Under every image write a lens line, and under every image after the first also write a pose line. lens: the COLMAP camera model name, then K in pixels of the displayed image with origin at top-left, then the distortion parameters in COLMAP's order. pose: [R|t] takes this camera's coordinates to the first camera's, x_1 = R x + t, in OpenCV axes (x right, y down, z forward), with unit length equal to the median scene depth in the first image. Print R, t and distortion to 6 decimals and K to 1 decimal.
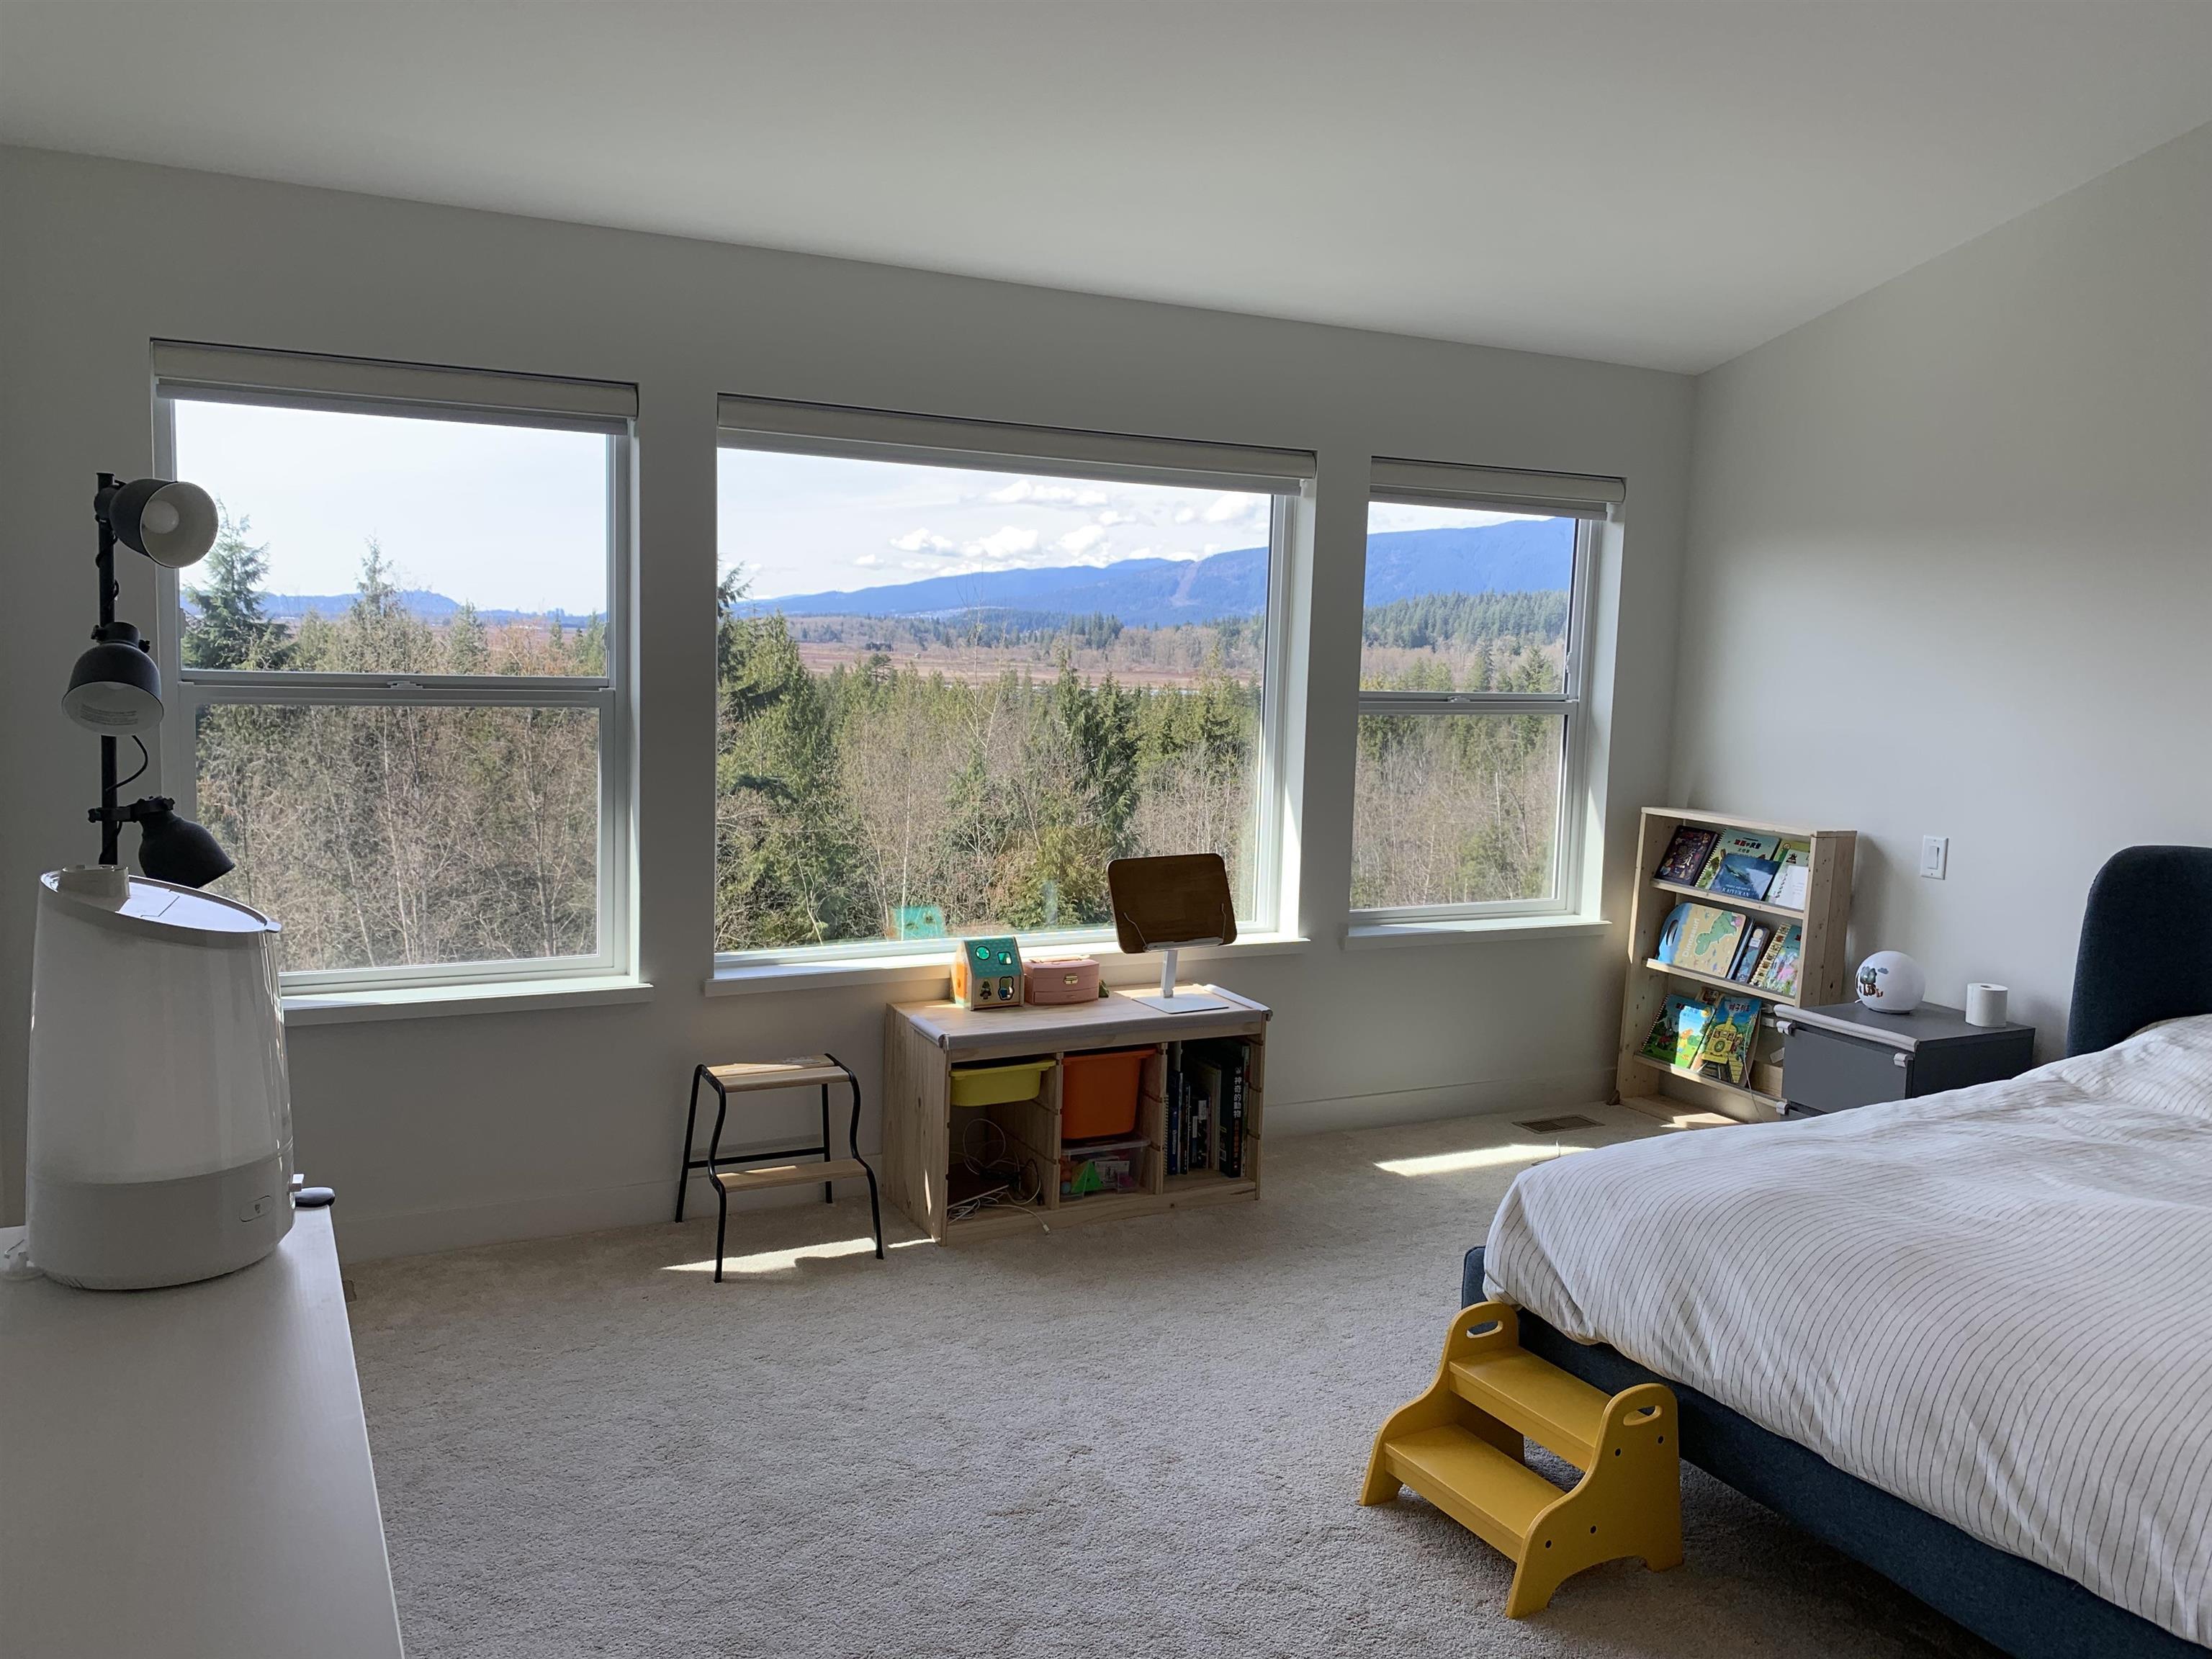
lens RADIAL K [[1705.5, 0, 1117.0], [0, 1705.5, 821.6], [0, 0, 1]] dist [0.082636, -0.008044]
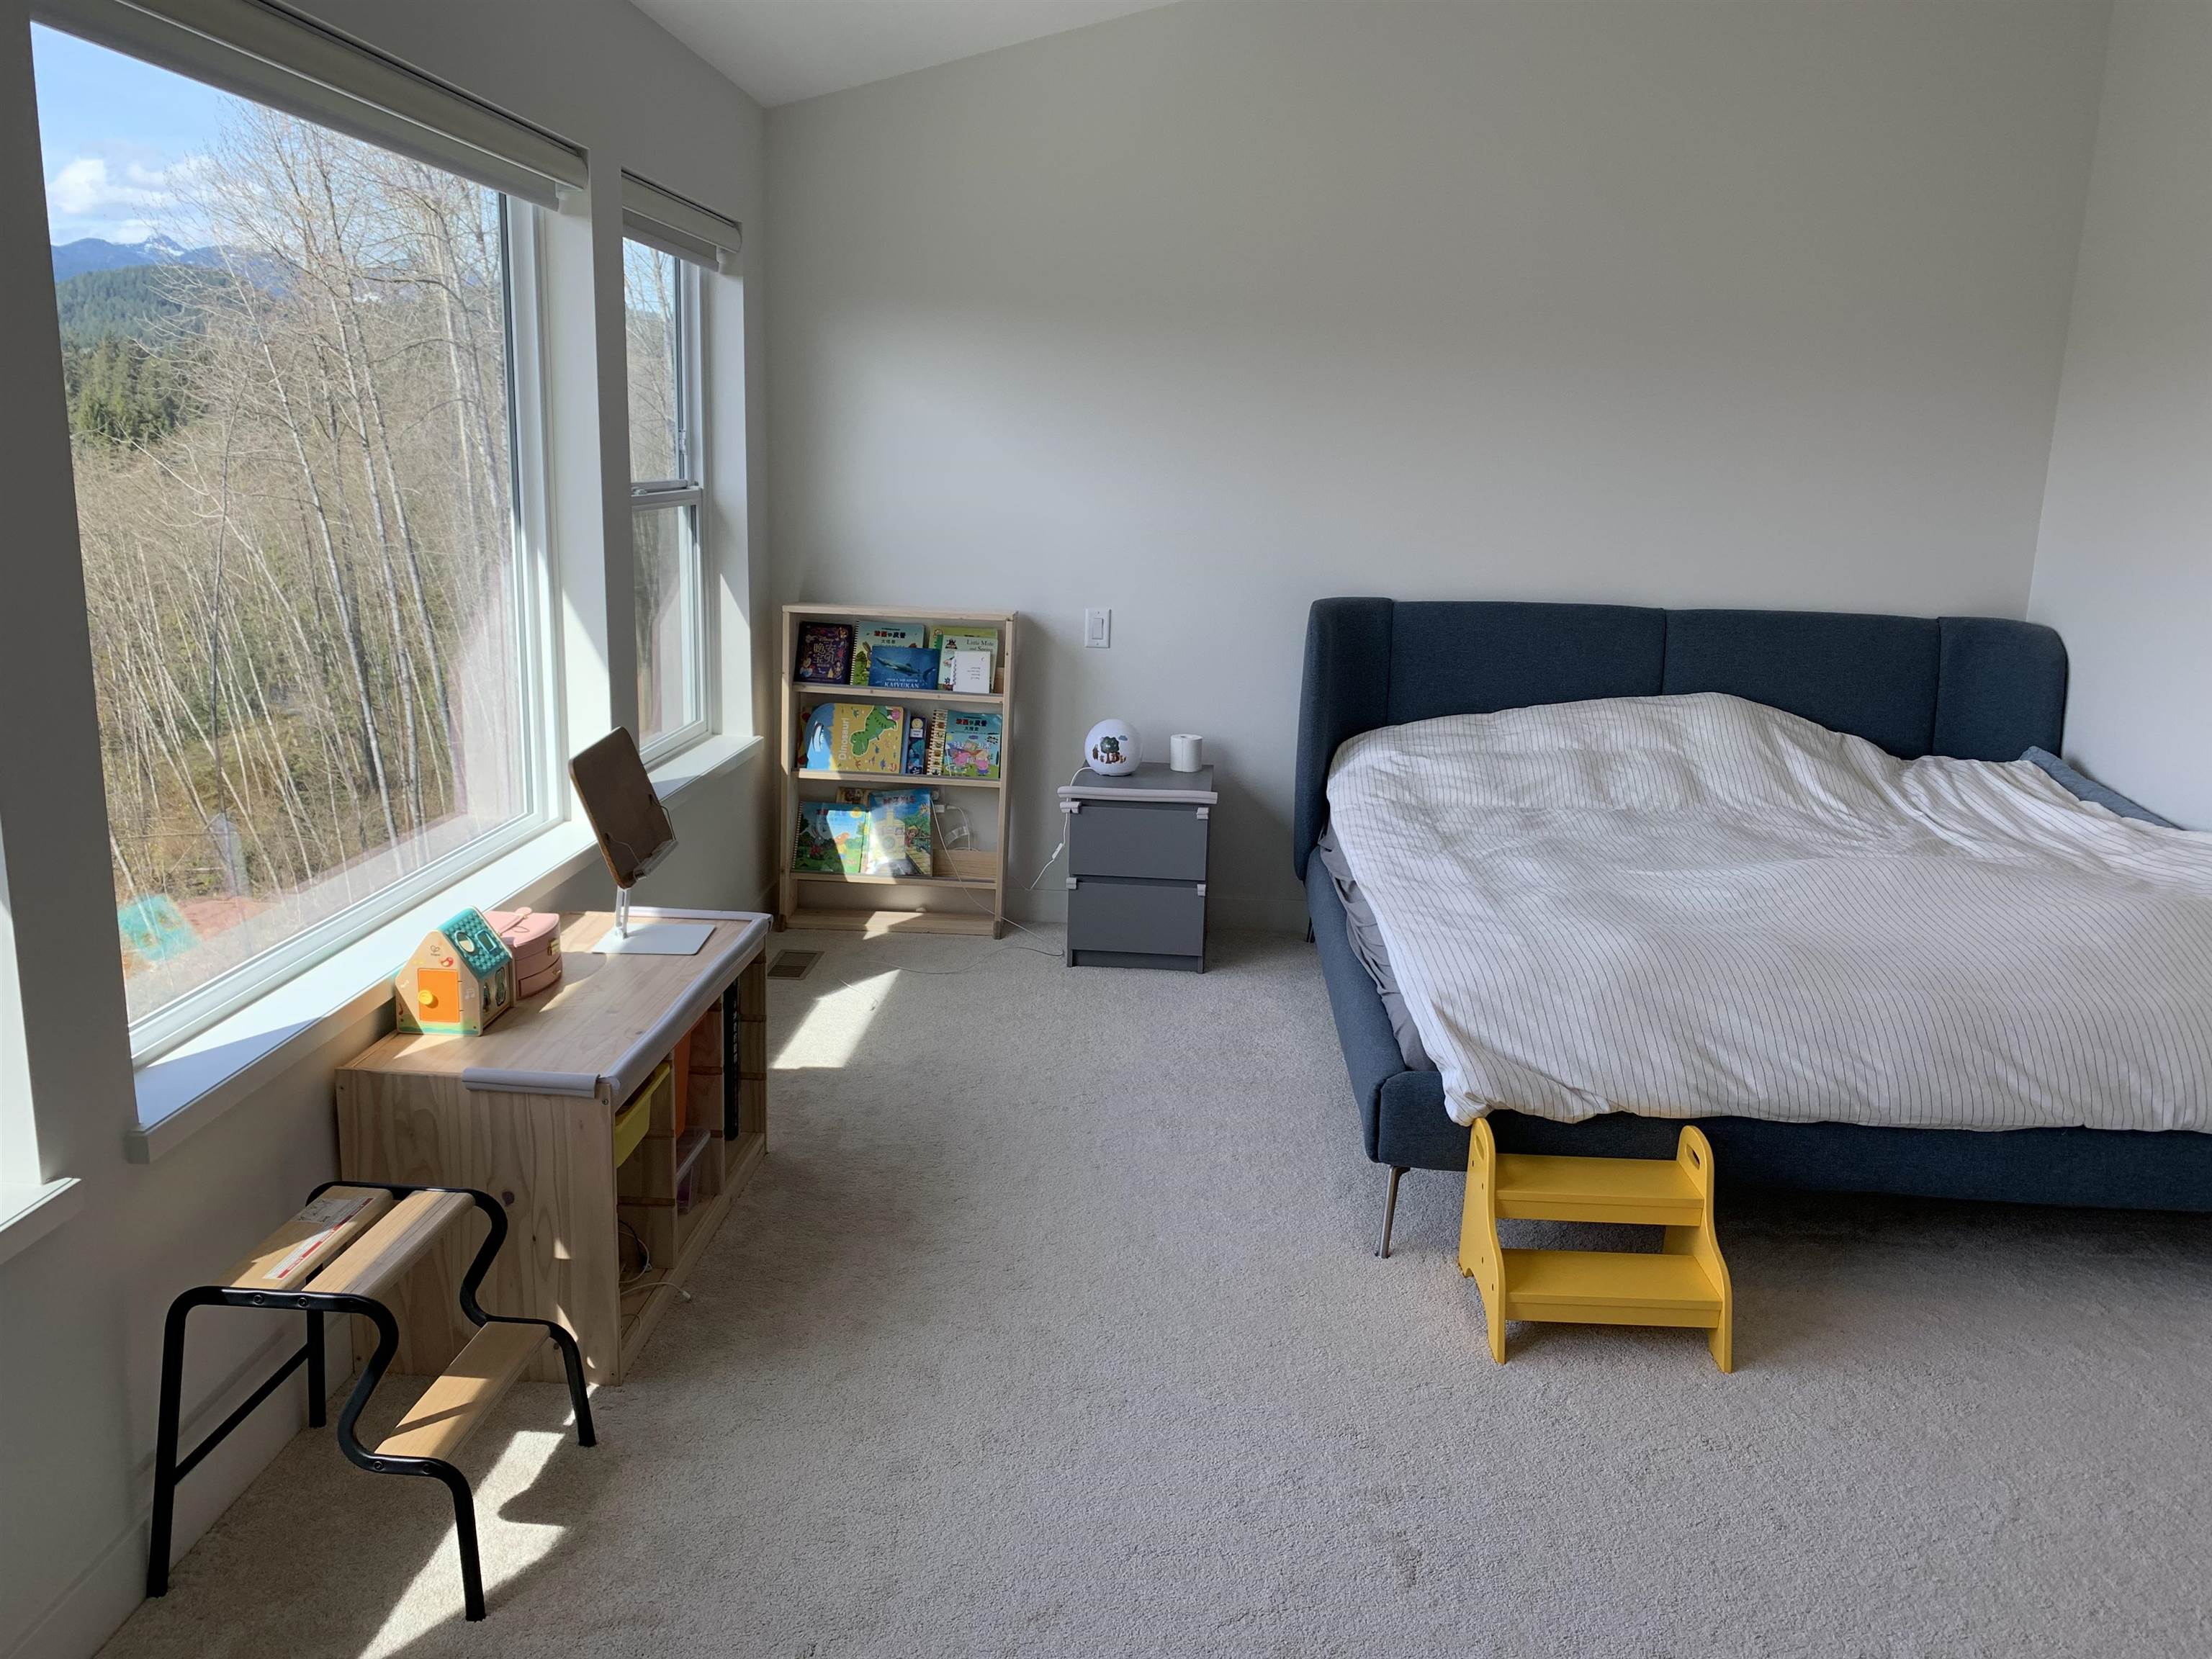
lens RADIAL K [[1705.5, 0, 1117.0], [0, 1705.5, 821.6], [0, 0, 1]] dist [0.082636, -0.008044]
pose [[0.495437, -0.203490, 0.844473, -0.431260], [0.076121, 0.978604, 0.191153, -0.061502], [-0.865302, -0.030422, 0.500326, 0.424607]]
